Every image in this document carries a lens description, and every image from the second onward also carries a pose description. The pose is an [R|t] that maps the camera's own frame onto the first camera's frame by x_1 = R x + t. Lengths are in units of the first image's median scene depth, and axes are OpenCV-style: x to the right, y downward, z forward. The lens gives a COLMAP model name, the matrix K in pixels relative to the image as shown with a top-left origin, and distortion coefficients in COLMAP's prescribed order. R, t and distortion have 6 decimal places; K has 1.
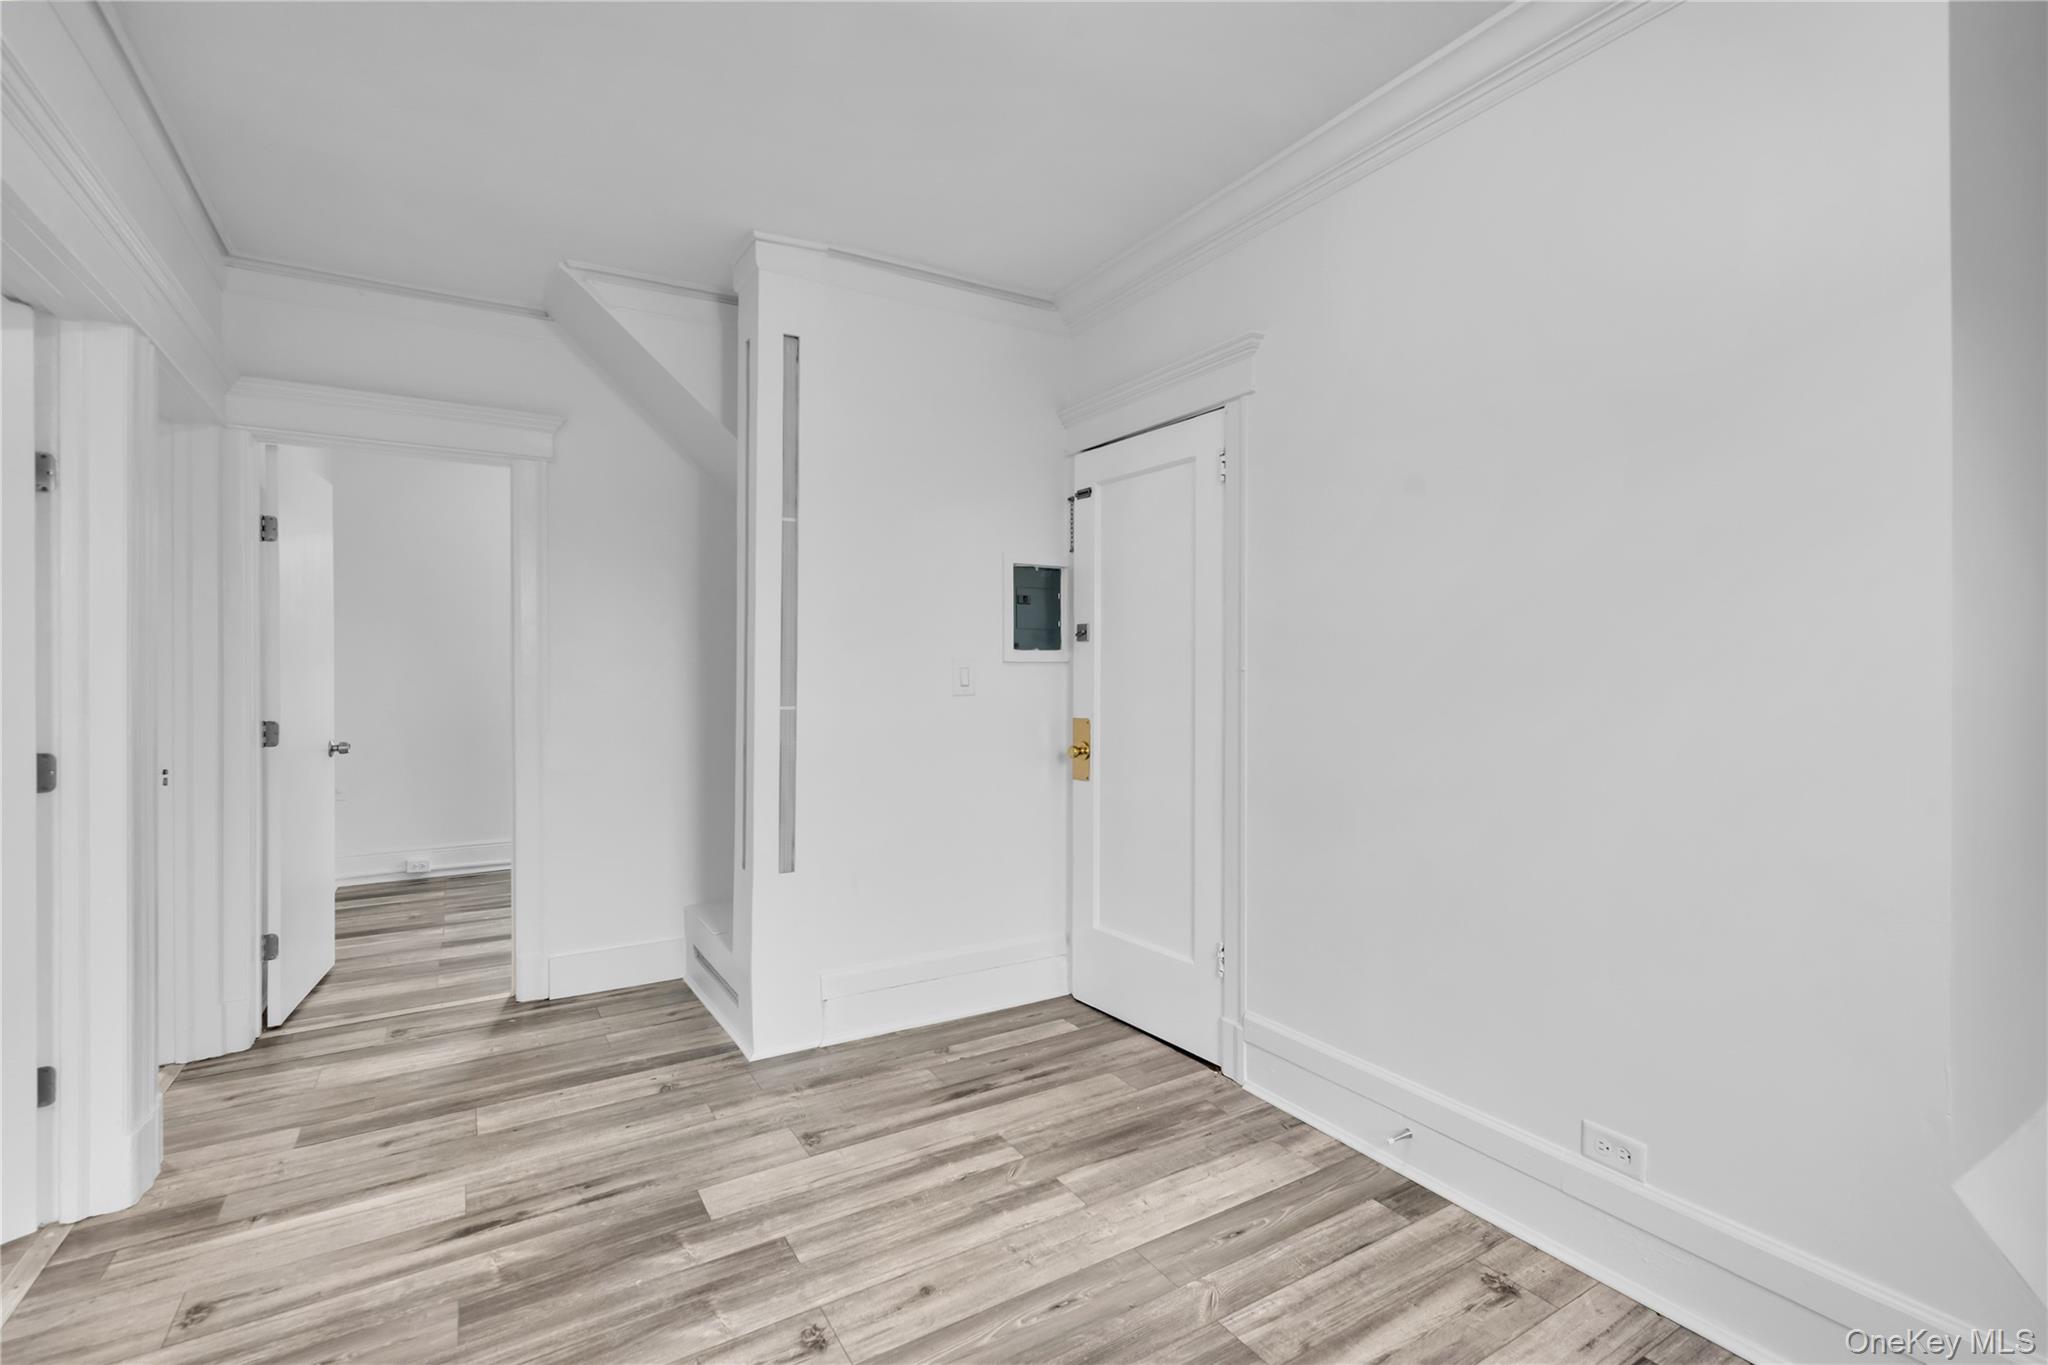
lens RADIAL K [[939.6, 0, 1021.4], [0, 939.6, 676.4], [0, 0, 1]] dist [0.002249, 0.001021]
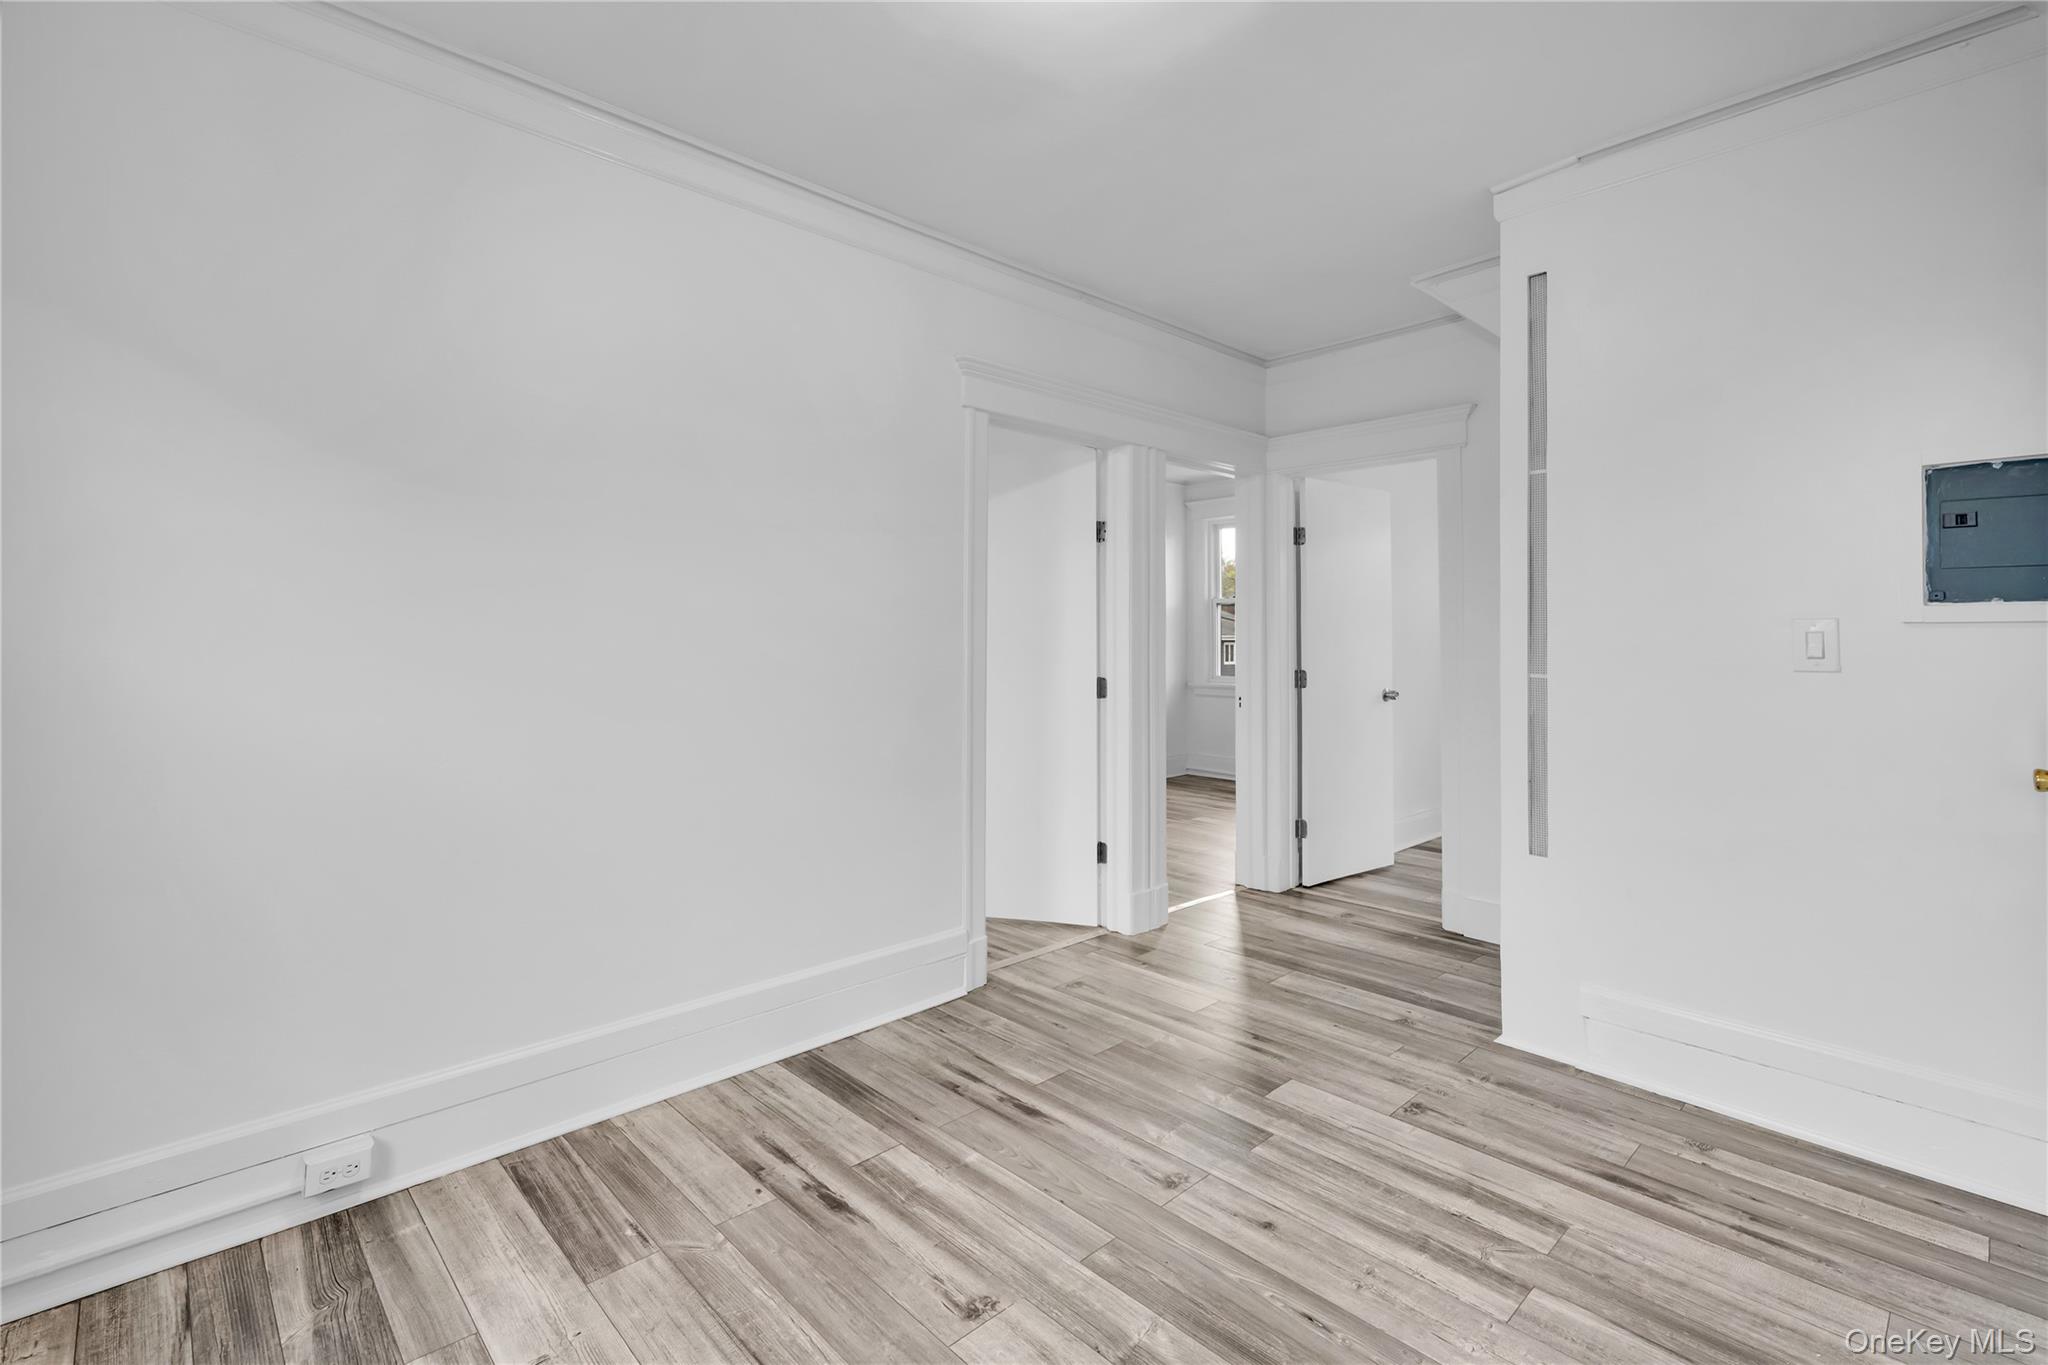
lens RADIAL K [[920.5, 0, 1028.4], [0, 920.5, 653.8], [0, 0, 1]] dist [0.001781, 0.001051]
pose [[0.210647, 0.023916, -0.977270, 0.625031], [-0.010435, 0.999699, 0.022216, -0.010019], [0.977507, 0.005518, 0.210833, 0.379390]]
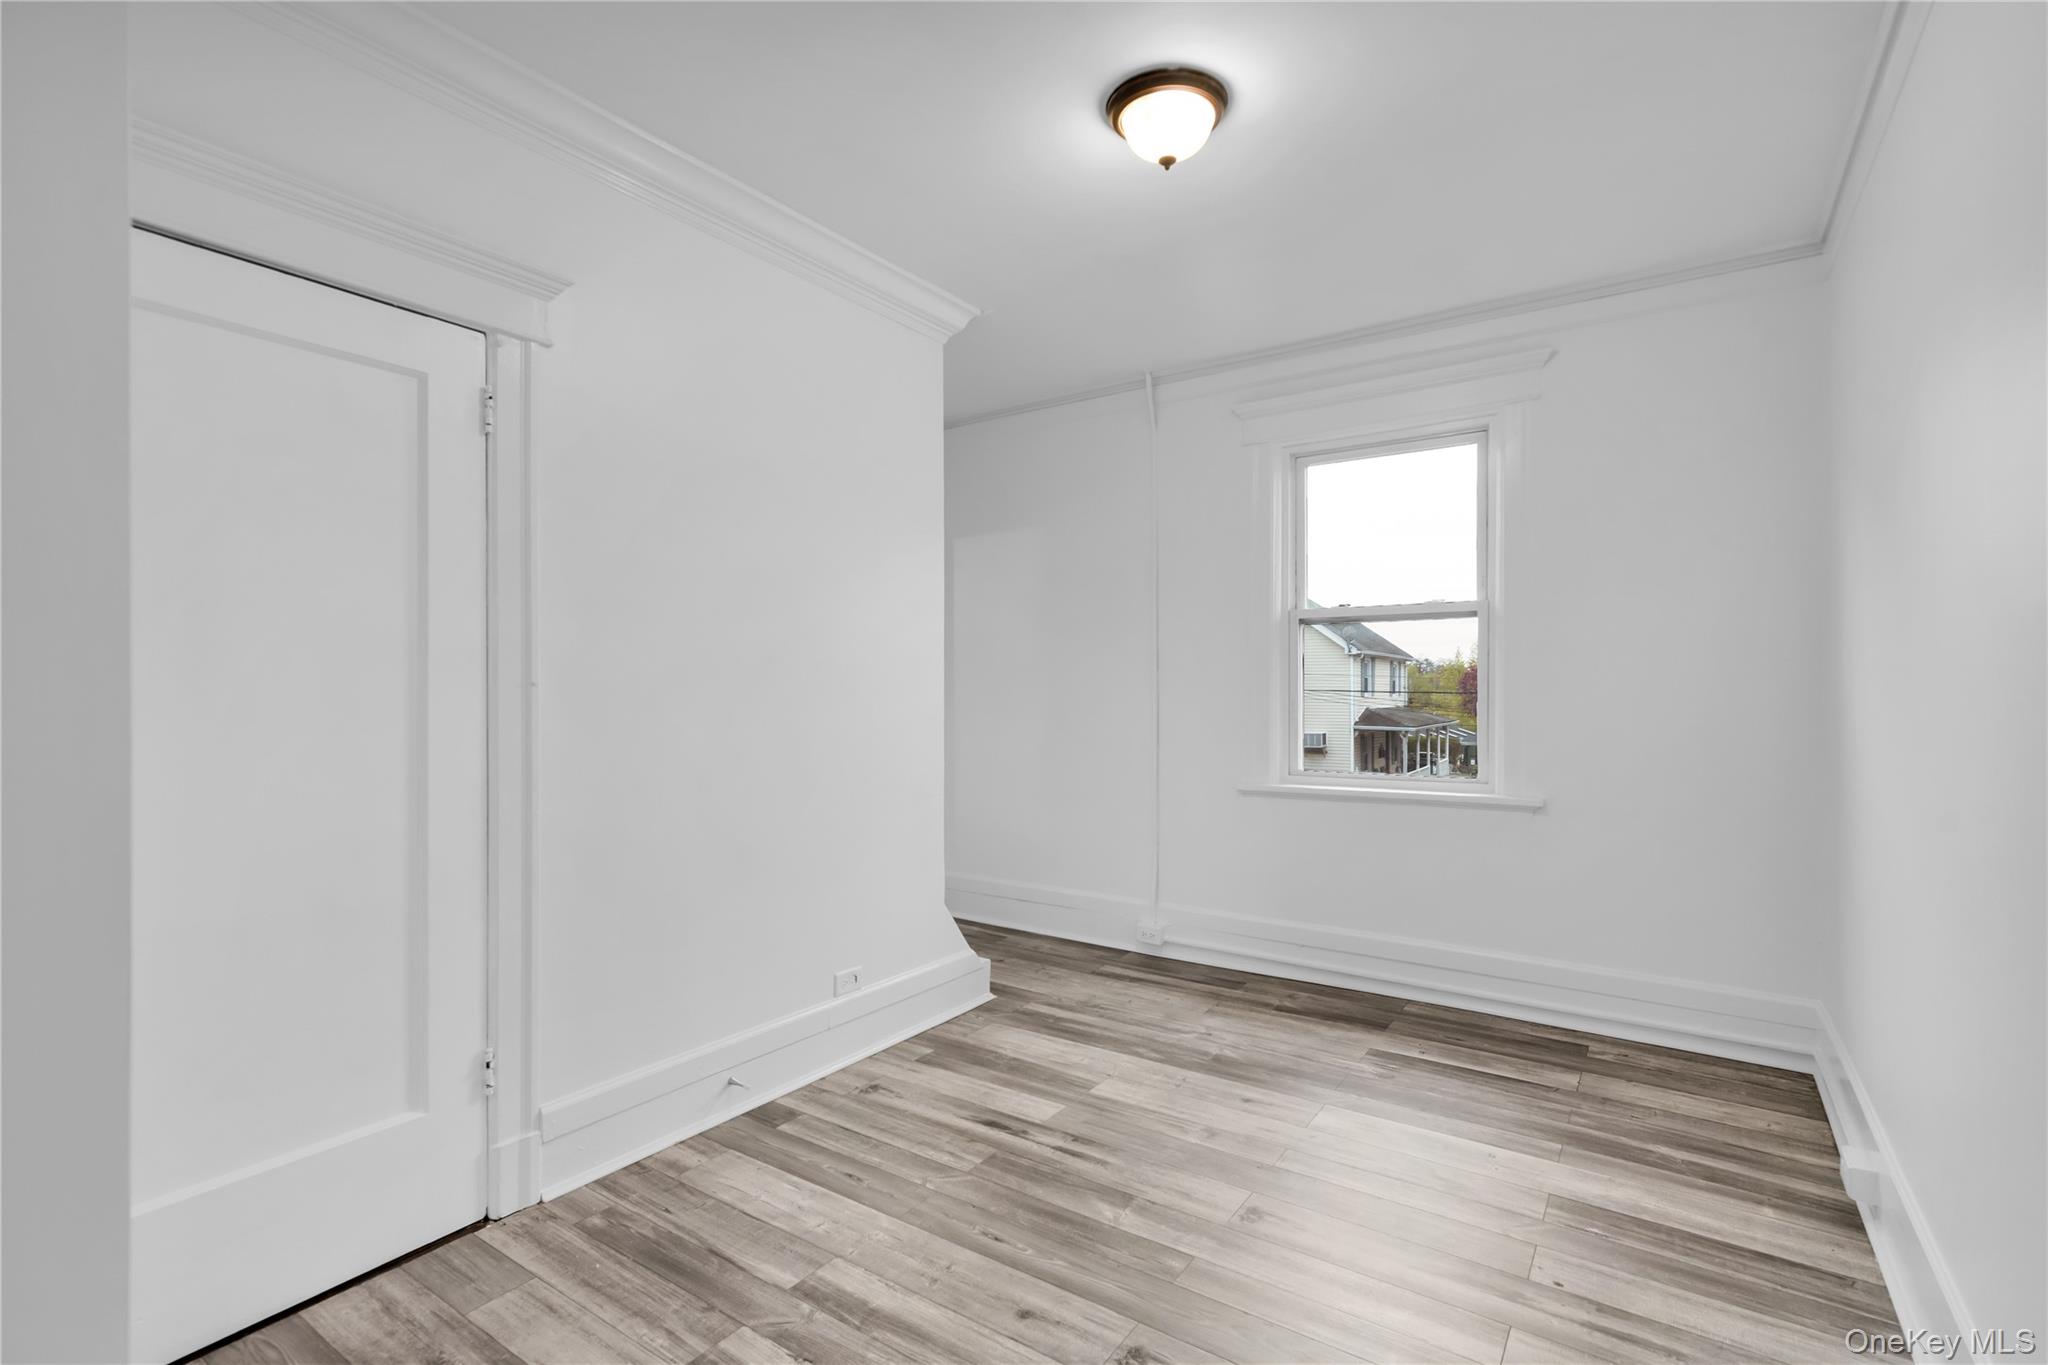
lens RADIAL K [[939.6, 0, 1021.4], [0, 939.6, 676.4], [0, 0, 1]] dist [0.002249, 0.001021]
pose [[-0.406567, 0.014198, 0.913510, -0.755533], [0.009534, 0.999891, -0.011298, -0.008881], [-0.913571, 0.004116, -0.406658, 1.040945]]
